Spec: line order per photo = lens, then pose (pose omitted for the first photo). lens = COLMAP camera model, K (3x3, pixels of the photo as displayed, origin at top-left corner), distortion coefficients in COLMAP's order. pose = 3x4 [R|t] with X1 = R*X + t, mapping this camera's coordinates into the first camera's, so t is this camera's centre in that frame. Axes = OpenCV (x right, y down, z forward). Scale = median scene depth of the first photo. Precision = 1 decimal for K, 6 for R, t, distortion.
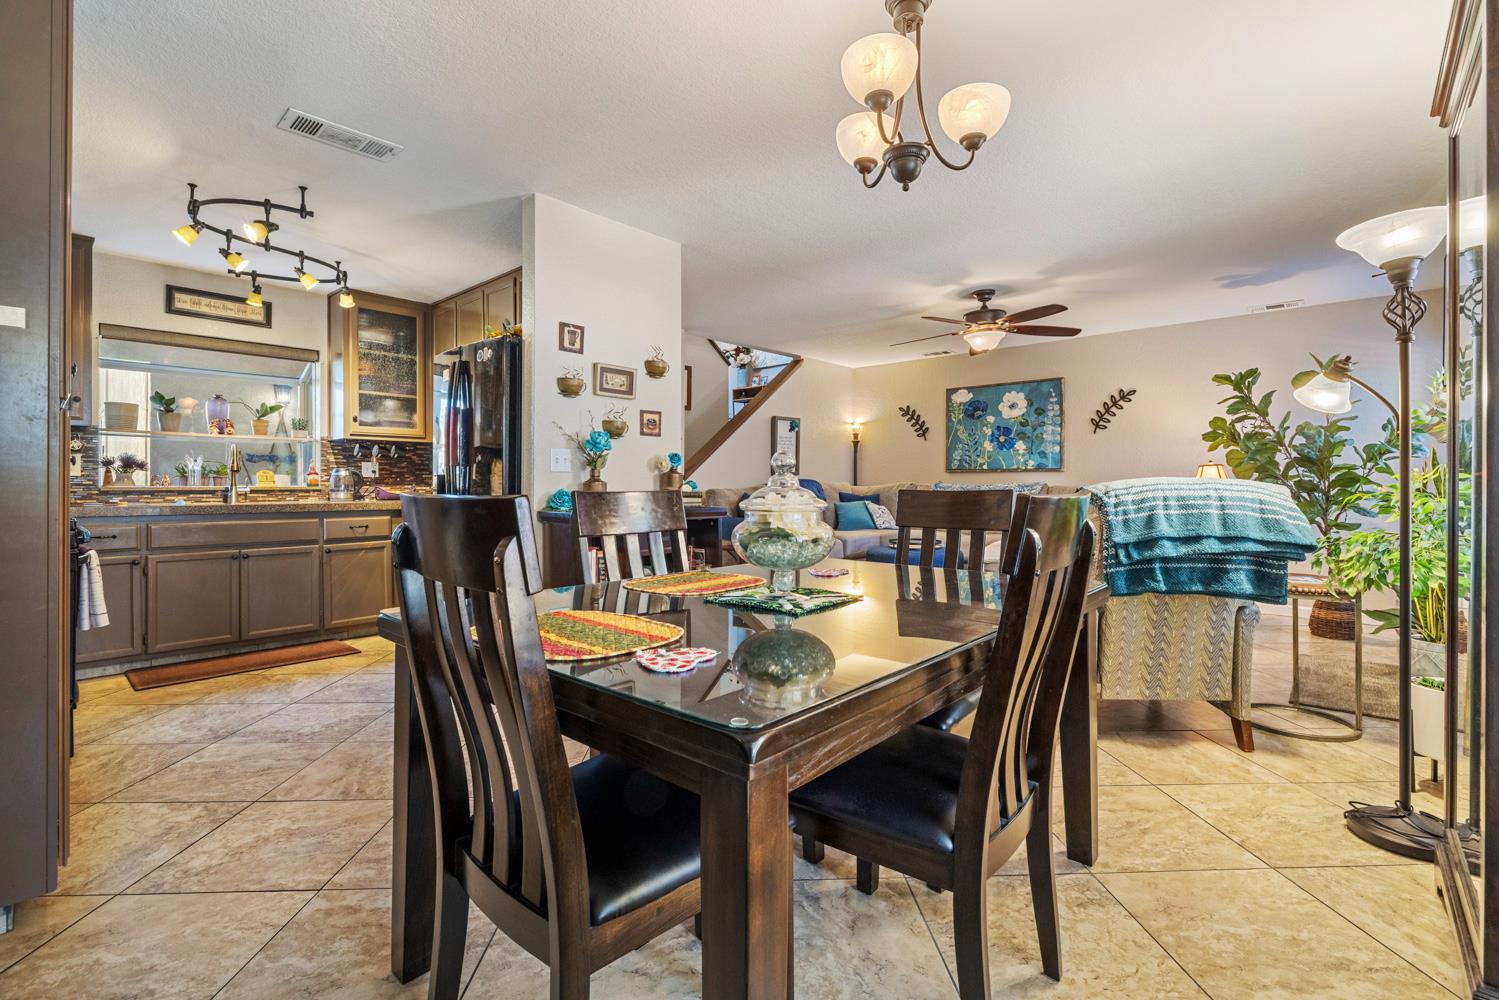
lens RADIAL K [[664.9, 0, 747.2], [0, 664.9, 490.9], [0, 0, 1]] dist [-0.004389, -0.000273]
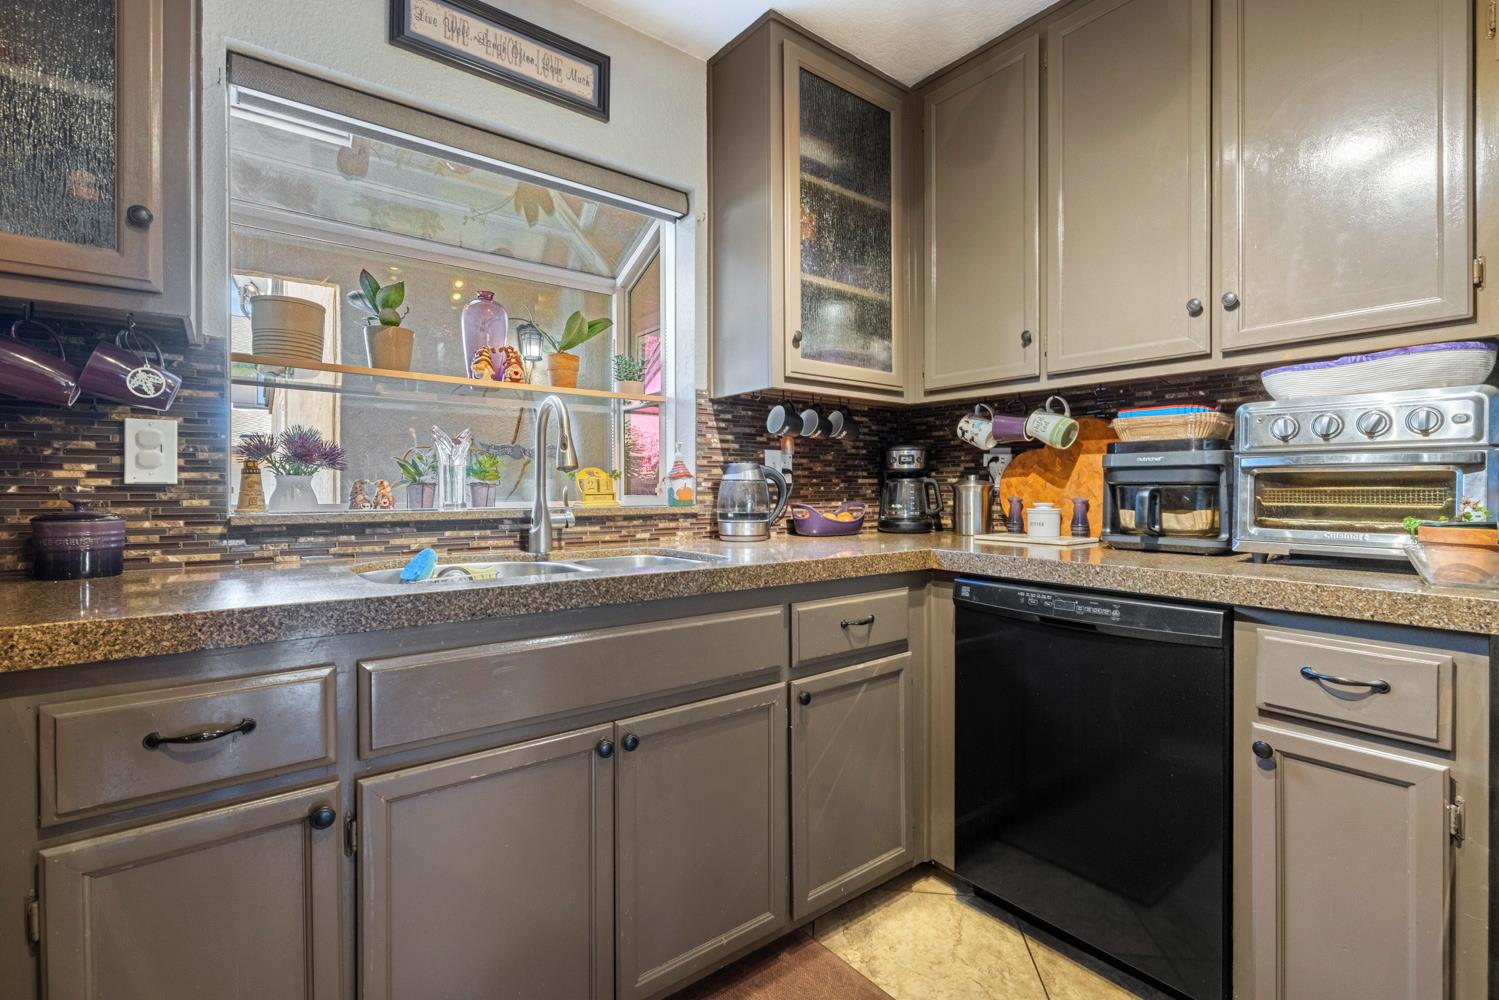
lens RADIAL K [[678.5, 0, 749.5], [0, 678.5, 500.0], [0, 0, 1]] dist [-0.004374, -0.000224]
pose [[0.984217, 0.005226, -0.176889, -0.588312], [-0.003486, 0.999942, 0.010148, -0.016472], [0.176932, -0.009371, 0.984179, 0.636170]]
